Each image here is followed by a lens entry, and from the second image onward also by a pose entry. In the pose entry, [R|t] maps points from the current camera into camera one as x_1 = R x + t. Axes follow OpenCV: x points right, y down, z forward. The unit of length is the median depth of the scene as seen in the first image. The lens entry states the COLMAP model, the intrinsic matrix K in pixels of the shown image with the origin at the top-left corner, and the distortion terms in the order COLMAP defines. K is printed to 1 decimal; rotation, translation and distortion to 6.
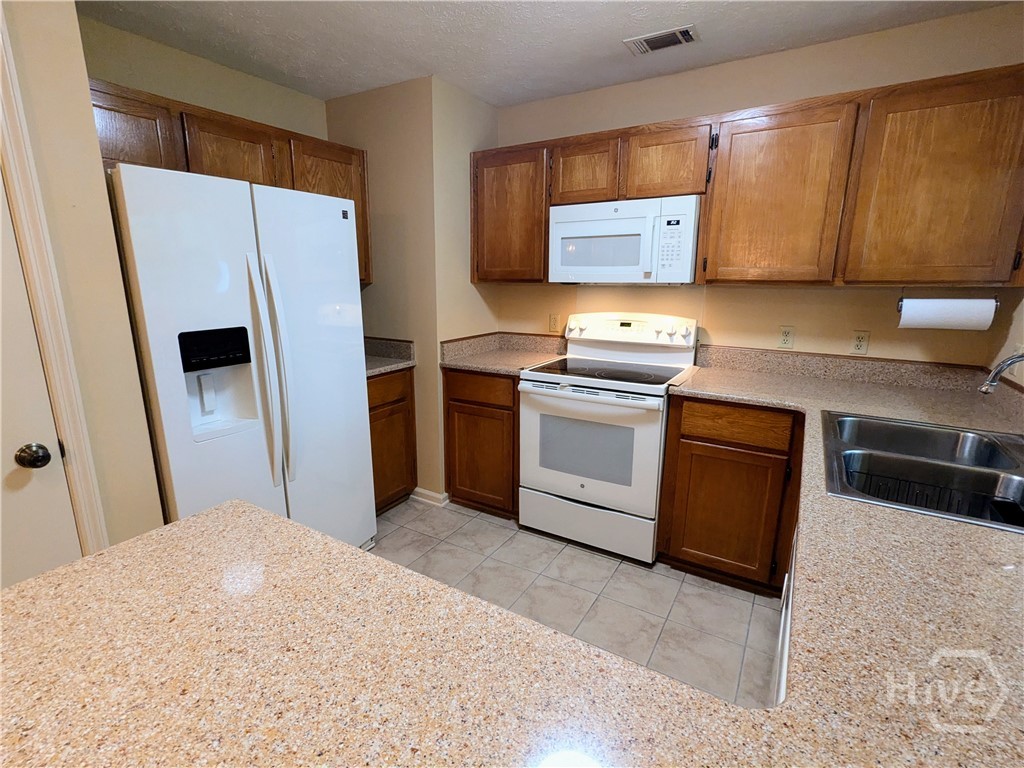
lens RADIAL K [[482.4, 0, 510.6], [0, 482.4, 383.9], [0, 0, 1]] dist [0.000642, 0.000116]
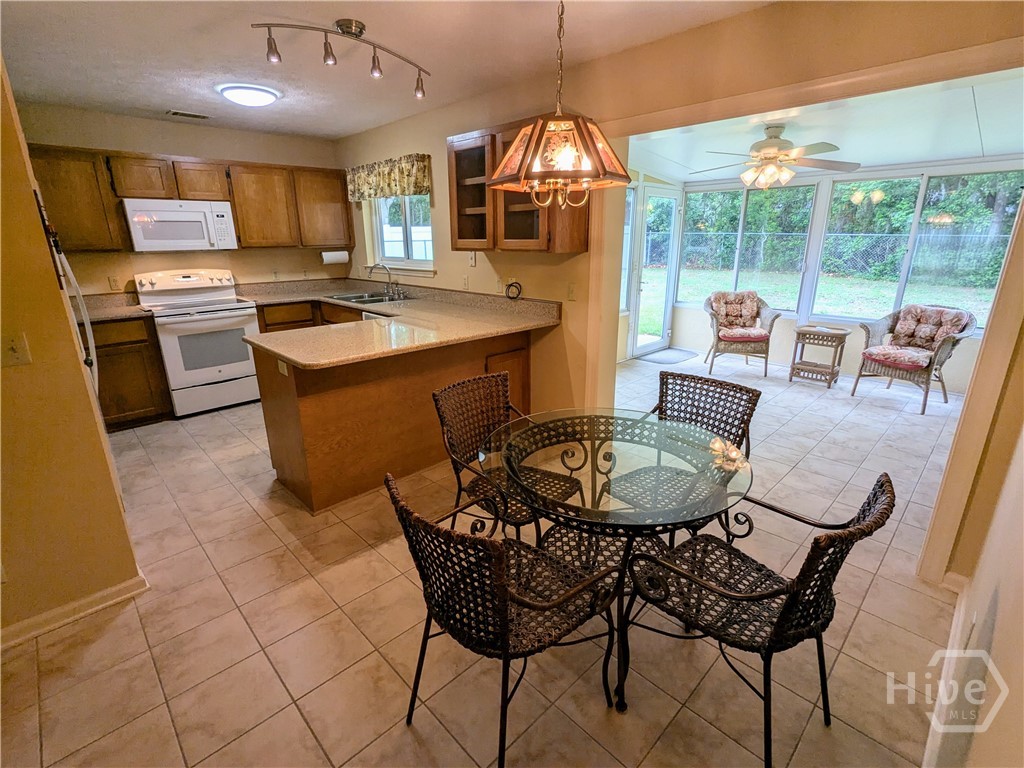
lens RADIAL K [[482.4, 0, 512.3], [0, 482.4, 387.0], [0, 0, 1]] dist [0.000642, 0.000116]
pose [[0.258466, -0.292041, 0.920819, -1.184624], [0.223720, 0.945390, 0.237037, 0.091905], [-0.939758, 0.144740, 0.309687, -0.496308]]
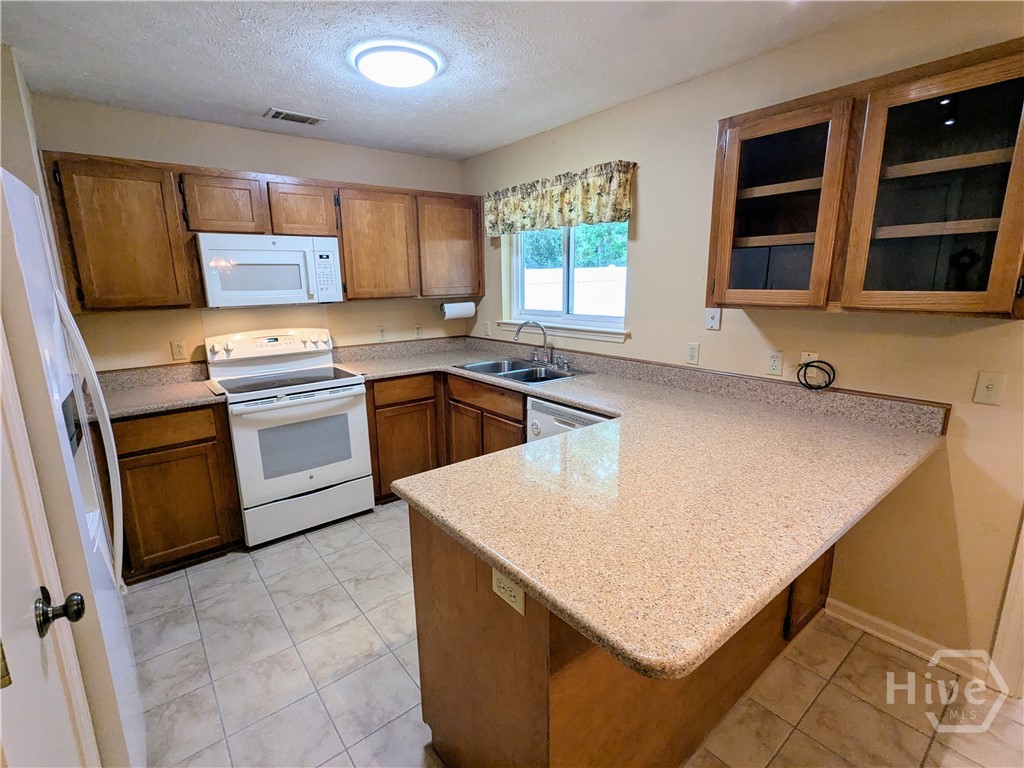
lens RADIAL K [[482.4, 0, 511.7], [0, 482.4, 385.0], [0, 0, 1]] dist [0.000642, 0.000116]
pose [[0.347880, -0.207817, 0.914217, -0.714191], [0.224181, 0.965275, 0.134118, -0.052705], [-0.910342, 0.158293, 0.382388, 0.075537]]
